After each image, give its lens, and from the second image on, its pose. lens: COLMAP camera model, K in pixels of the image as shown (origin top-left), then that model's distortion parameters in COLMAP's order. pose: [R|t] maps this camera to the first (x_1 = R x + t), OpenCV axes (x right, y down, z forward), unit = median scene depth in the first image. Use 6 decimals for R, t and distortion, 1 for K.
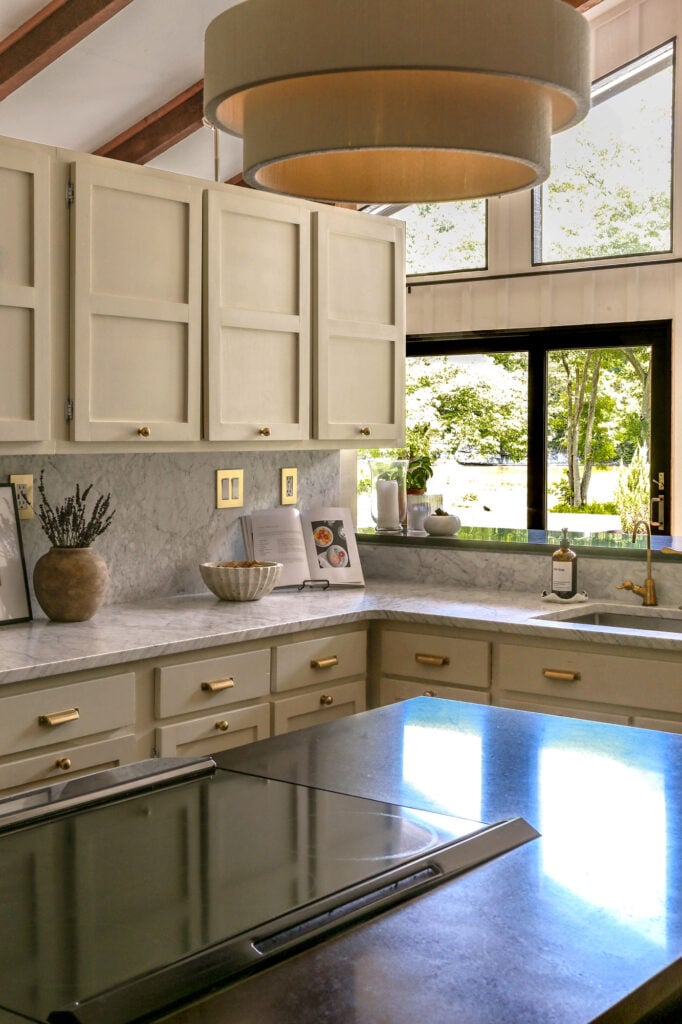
lens RADIAL K [[1395.9, 0, 290.4], [0, 1395.9, 474.6], [0, 0, 1]] dist [0.084958, 0.000000]
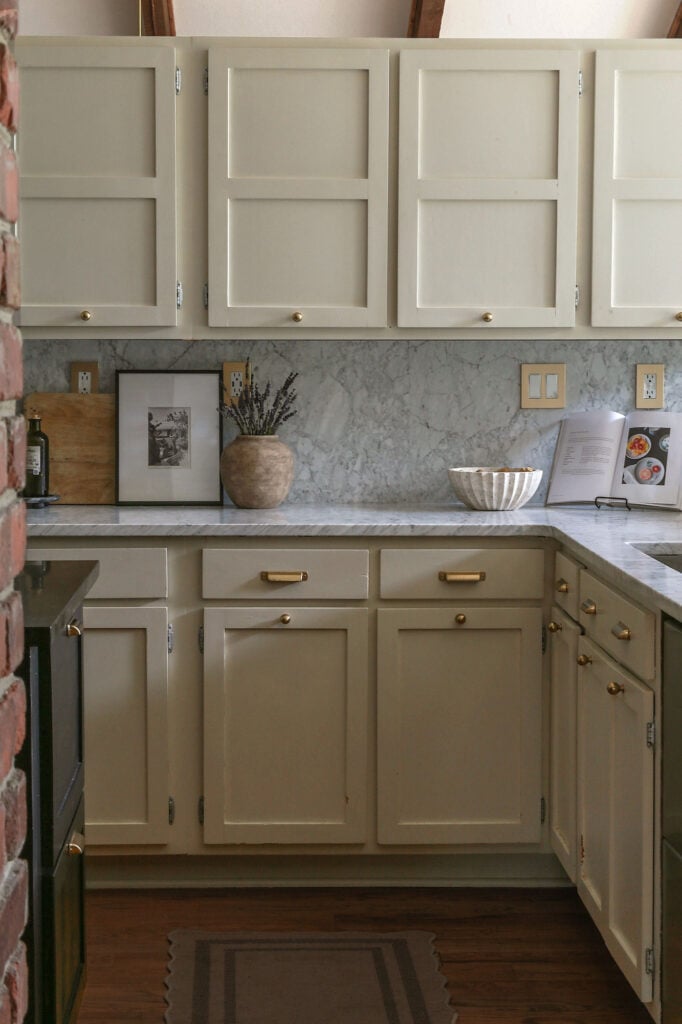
lens RADIAL K [[1844.8, 0, 272.7], [0, 1844.8, 494.1], [0, 0, 1]] dist [0.078587, 0.000000]
pose [[0.641515, 0.057373, -0.764962, 0.839405], [-0.025488, 0.998243, 0.053494, 0.022978], [0.766687, -0.014820, 0.641850, 0.161170]]
